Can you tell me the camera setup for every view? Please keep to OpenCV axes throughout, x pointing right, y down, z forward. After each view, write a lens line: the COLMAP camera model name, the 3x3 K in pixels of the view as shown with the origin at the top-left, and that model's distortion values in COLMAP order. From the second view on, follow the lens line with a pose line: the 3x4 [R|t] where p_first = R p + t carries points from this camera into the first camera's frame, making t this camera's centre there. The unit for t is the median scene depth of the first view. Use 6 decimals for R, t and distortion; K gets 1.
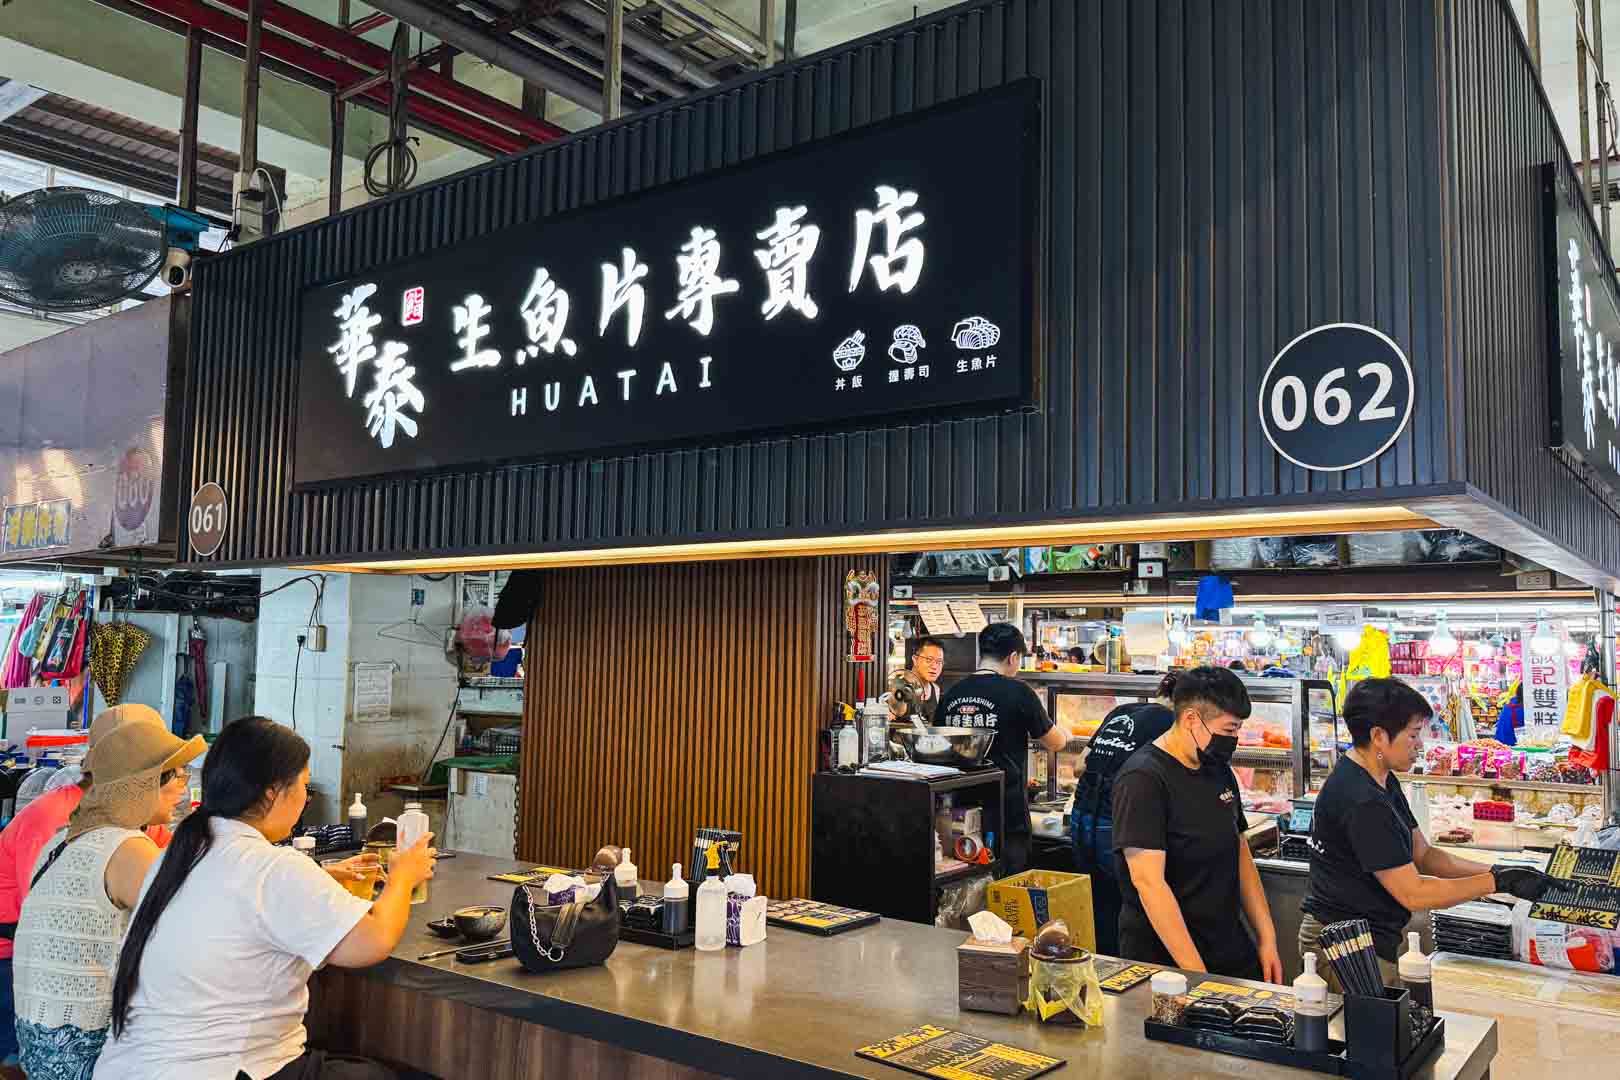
lens RADIAL K [[1263.0, 0, 810.0], [0, 1263.0, 540.0], [0, 0, 1]] dist [0.058965, -0.001299]
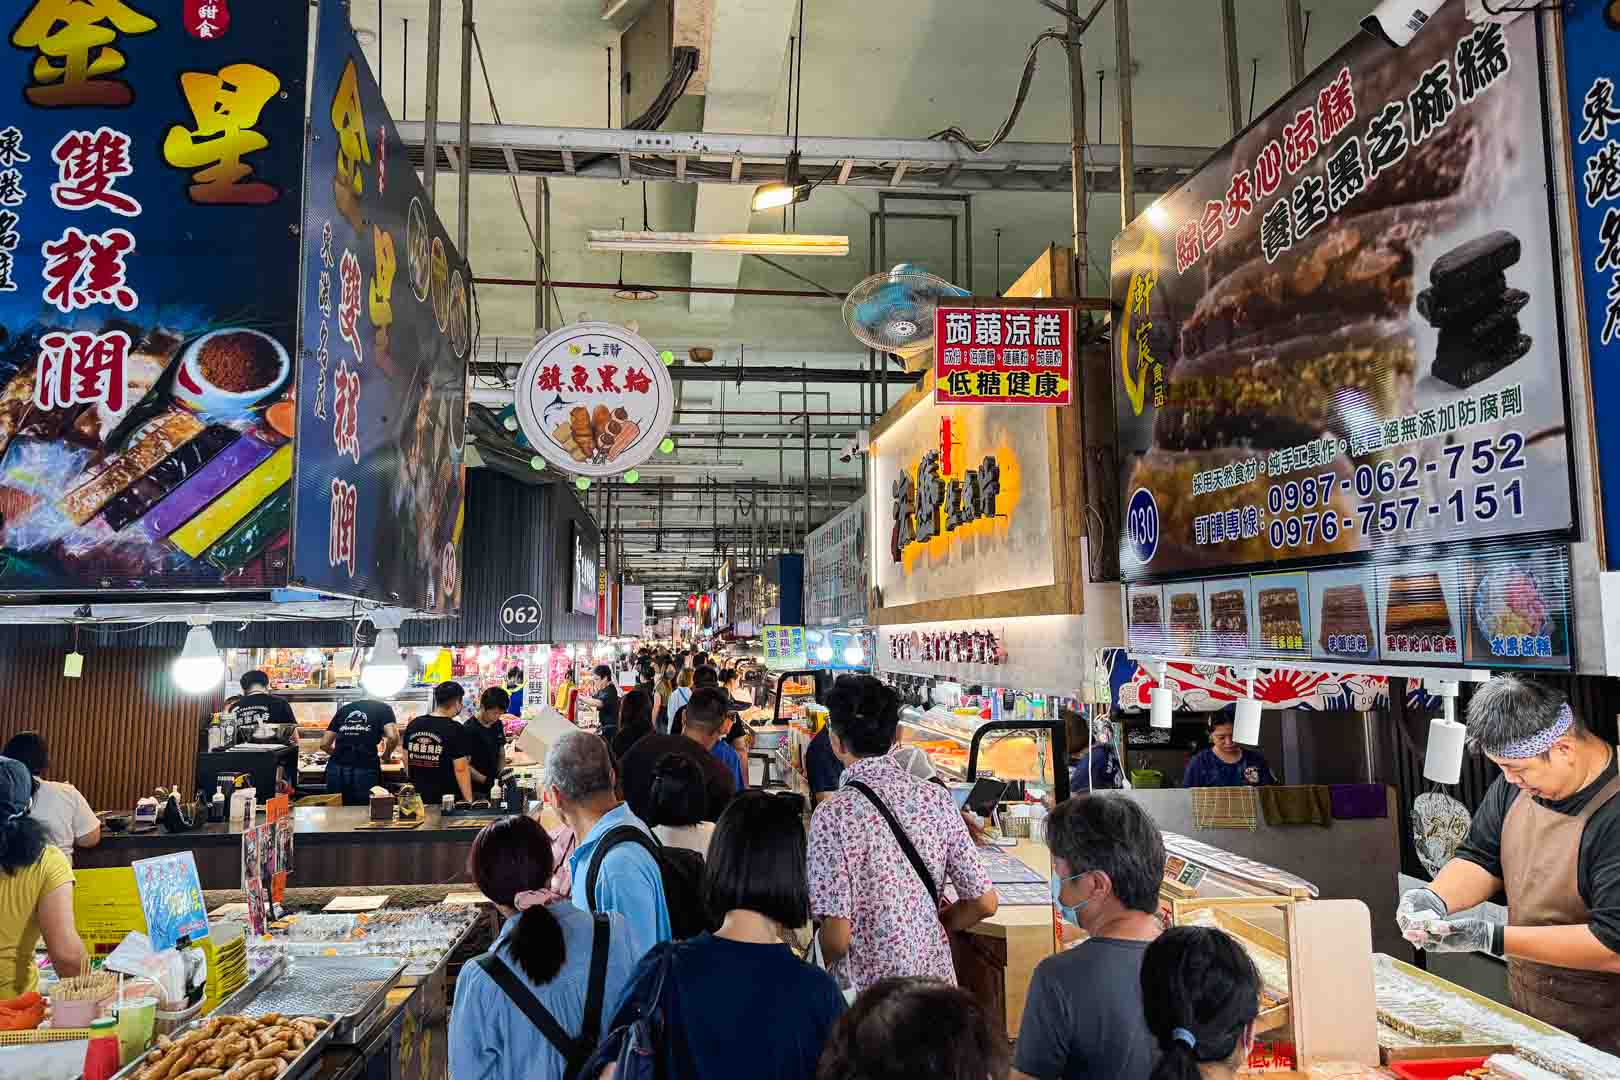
lens RADIAL K [[1263.0, 0, 810.0], [0, 1263.0, 540.0], [0, 0, 1]] dist [0.058965, -0.001299]
pose [[0.730516, 0.043233, 0.681525, -0.910590], [-0.047515, 0.998793, -0.012429, -0.202695], [-0.681240, -0.023303, 0.731689, -1.366879]]
